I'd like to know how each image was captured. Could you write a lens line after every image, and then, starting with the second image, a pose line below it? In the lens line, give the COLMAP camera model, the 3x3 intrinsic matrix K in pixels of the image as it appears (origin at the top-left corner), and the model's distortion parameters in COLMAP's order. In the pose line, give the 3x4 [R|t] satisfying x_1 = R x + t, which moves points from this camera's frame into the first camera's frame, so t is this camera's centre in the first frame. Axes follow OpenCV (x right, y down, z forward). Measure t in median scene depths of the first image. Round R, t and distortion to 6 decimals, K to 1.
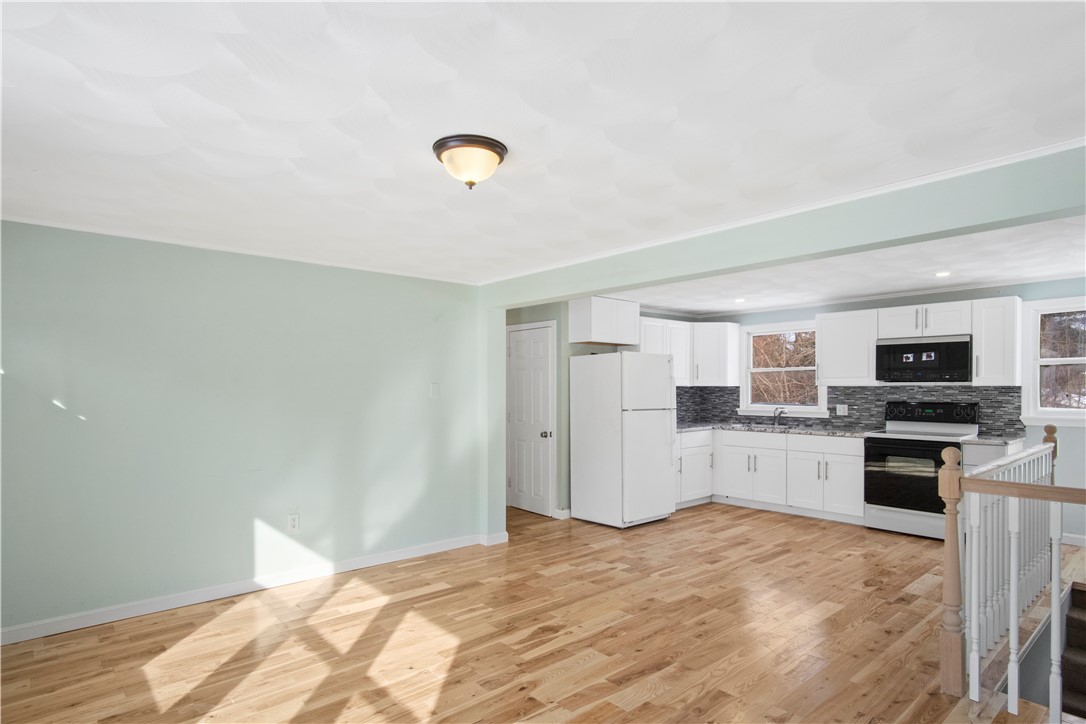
lens RADIAL K [[579.5, 0, 550.9], [0, 579.5, 387.8], [0, 0, 1]] dist [-0.003620, 0.001482]
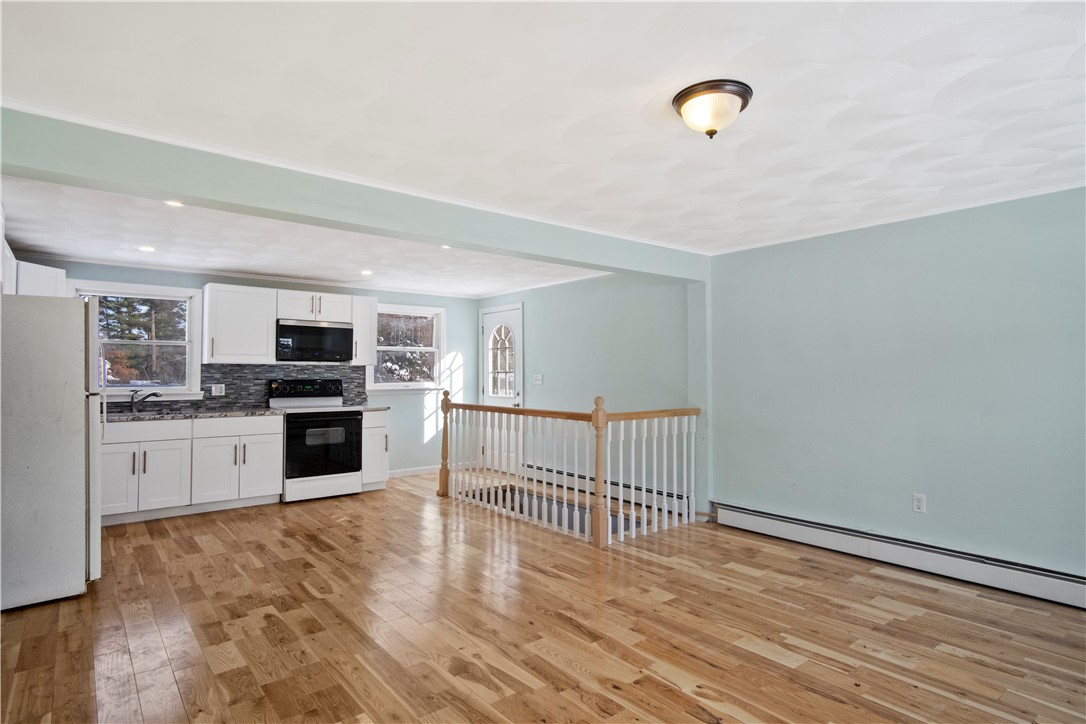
lens RADIAL K [[581.2, 0, 533.1], [0, 581.2, 358.4], [0, 0, 1]] dist [-0.010648, -0.000719]
pose [[0.059585, 0.031360, 0.997730, -0.572301], [0.003493, 0.999494, -0.031624, 0.027738], [-0.998217, 0.005369, 0.059446, 0.643676]]
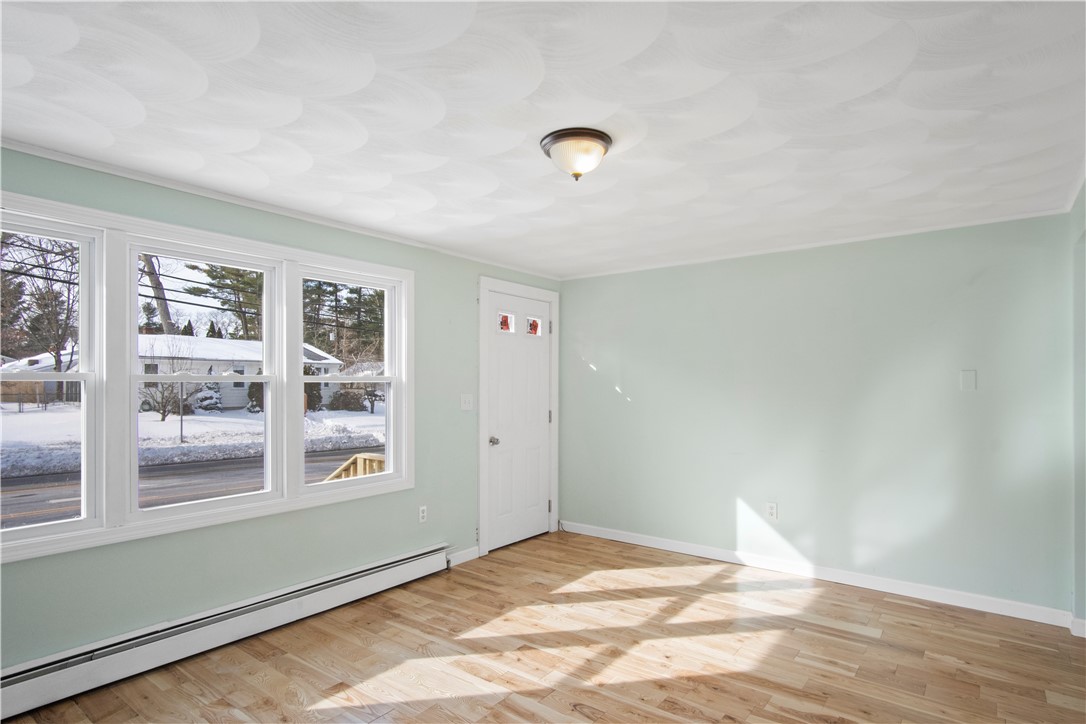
lens RADIAL K [[579.5, 0, 550.9], [0, 579.5, 387.8], [0, 0, 1]] dist [-0.003620, 0.001482]
pose [[0.193584, 0.003803, -0.981076, 0.443337], [-0.003540, 0.999989, 0.003178, 0.014324], [0.981077, 0.002858, 0.193596, 0.394530]]
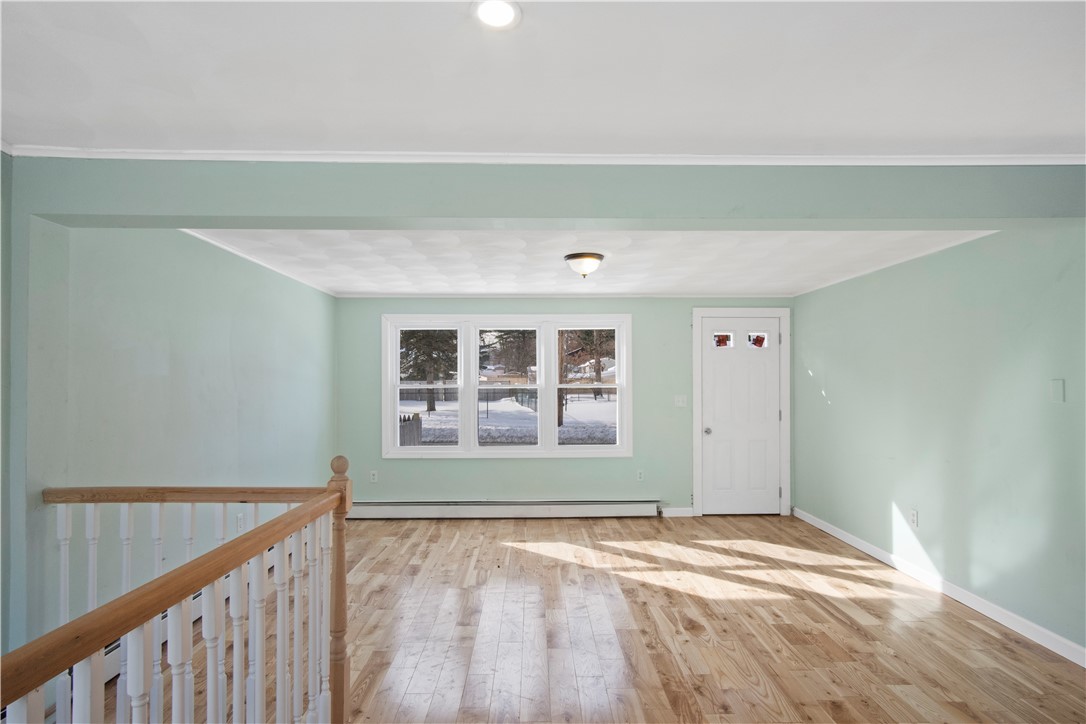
lens RADIAL K [[579.5, 0, 550.9], [0, 579.5, 387.8], [0, 0, 1]] dist [-0.003620, 0.001482]
pose [[-0.640426, 0.010119, -0.767953, 0.685438], [-0.001458, 0.999895, 0.014391, -0.008115], [0.768019, 0.010336, -0.640344, 1.079164]]
